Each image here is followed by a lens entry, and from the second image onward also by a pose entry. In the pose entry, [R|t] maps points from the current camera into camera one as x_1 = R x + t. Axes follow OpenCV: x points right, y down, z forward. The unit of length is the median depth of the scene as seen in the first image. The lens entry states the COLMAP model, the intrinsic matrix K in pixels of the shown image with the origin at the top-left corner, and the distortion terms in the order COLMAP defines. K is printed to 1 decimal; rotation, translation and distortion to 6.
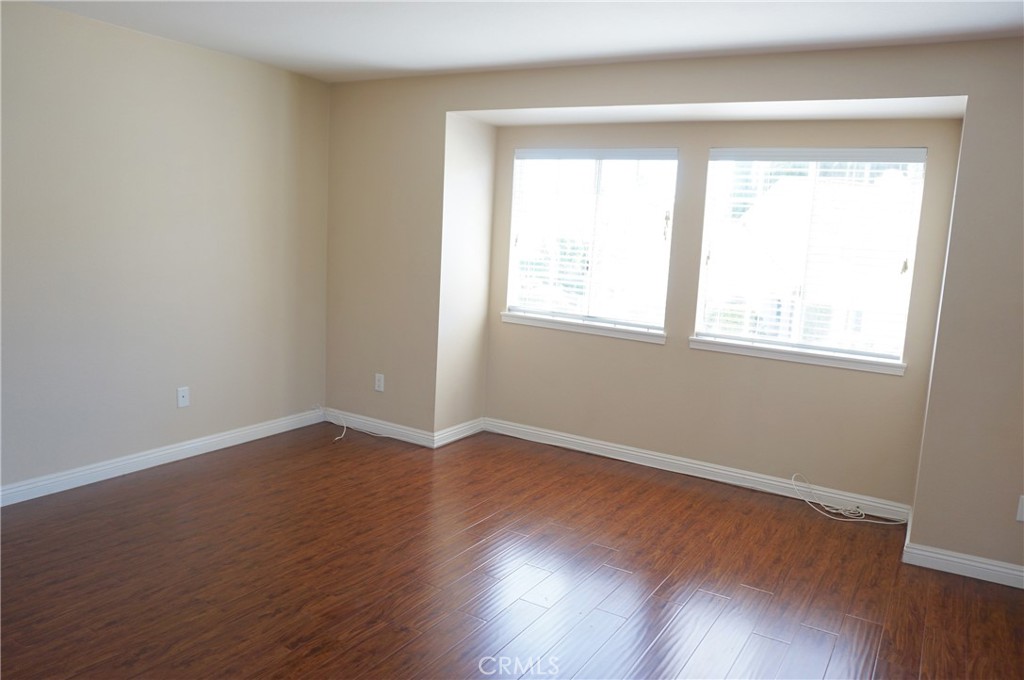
lens RADIAL K [[745.2, 0, 515.4], [0, 745.2, 343.5], [0, 0, 1]] dist [-0.055408, 0.033356]
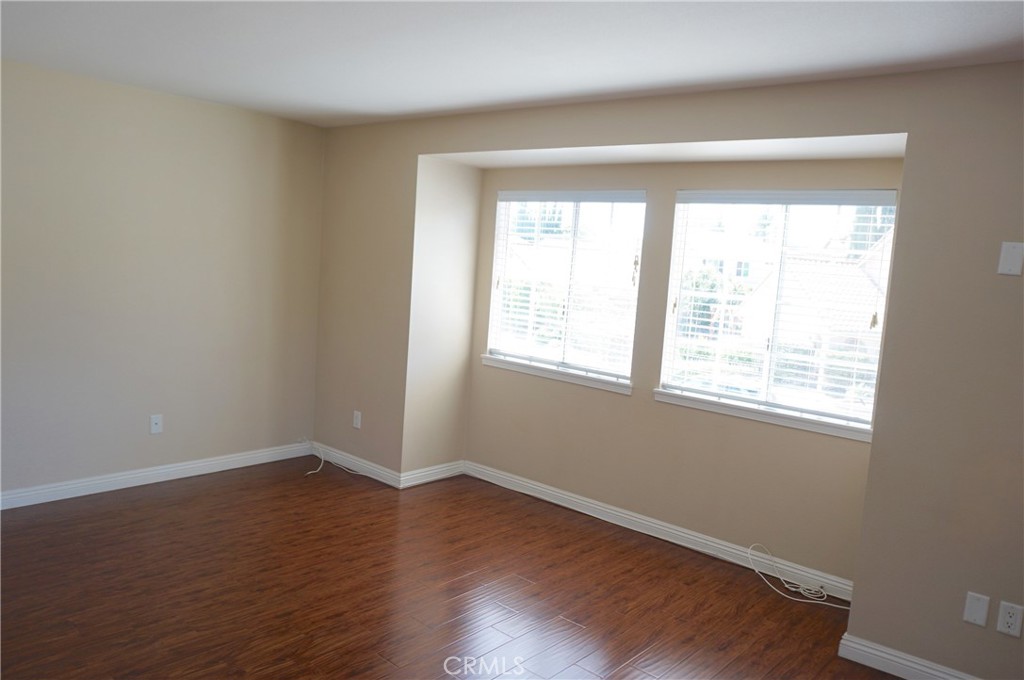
lens RADIAL K [[745.2, 0, 512.9], [0, 745.2, 341.2], [0, 0, 1]] dist [-0.055408, 0.033356]
pose [[0.985893, 0.033598, -0.163970, 0.216123], [-0.042332, 0.997849, -0.050062, -0.014388], [0.161935, 0.056297, 0.985194, 0.038406]]
